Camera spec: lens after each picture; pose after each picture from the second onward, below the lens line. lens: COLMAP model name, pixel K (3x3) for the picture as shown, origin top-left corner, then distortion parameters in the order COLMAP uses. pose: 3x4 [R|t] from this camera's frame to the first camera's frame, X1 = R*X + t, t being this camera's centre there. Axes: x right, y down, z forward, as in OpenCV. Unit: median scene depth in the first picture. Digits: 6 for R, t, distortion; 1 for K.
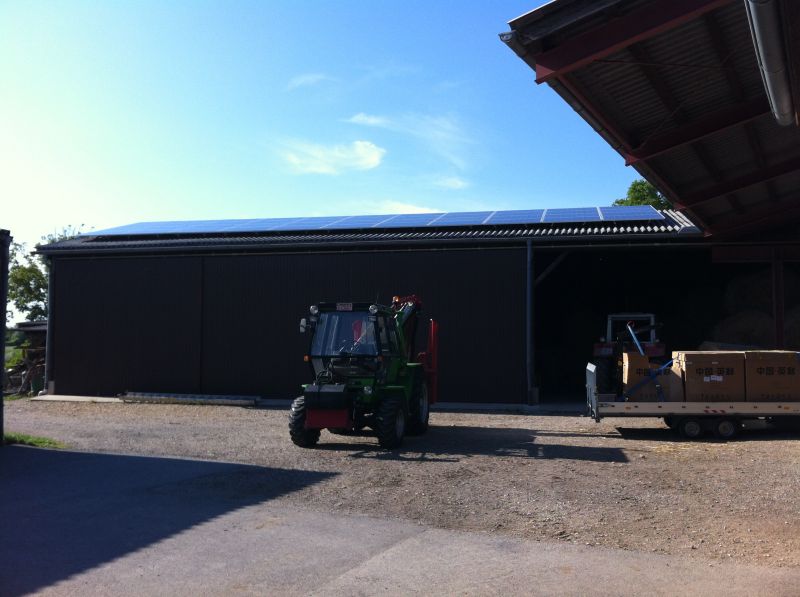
lens RADIAL K [[789.5, 0, 400.0], [0, 789.5, 298.5], [0, 0, 1]] dist [0.133684, -0.384690]
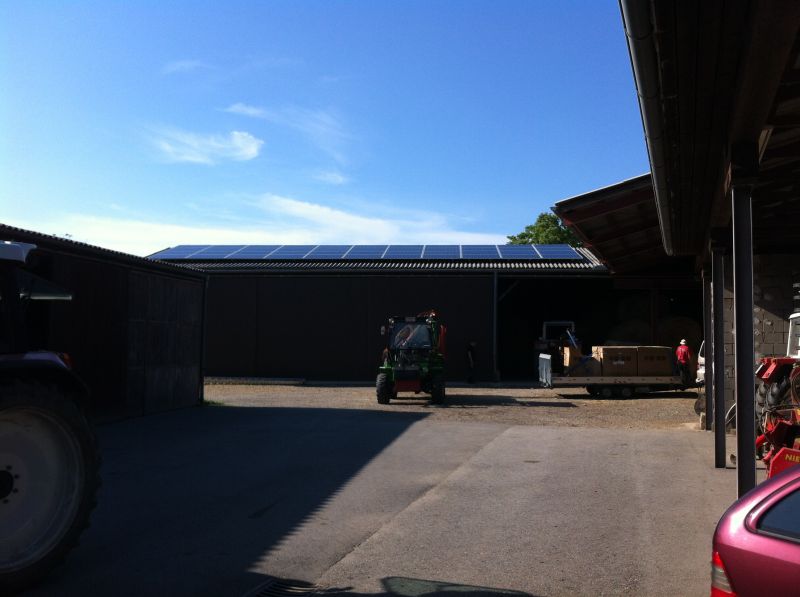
lens RADIAL K [[789.5, 0, 400.0], [0, 789.5, 298.5], [0, 0, 1]] dist [0.133684, -0.384690]
pose [[0.988676, 0.008843, 0.149804, -0.306522], [-0.009610, 0.999944, 0.004398, -0.036248], [-0.149756, -0.005788, 0.988706, -0.568379]]
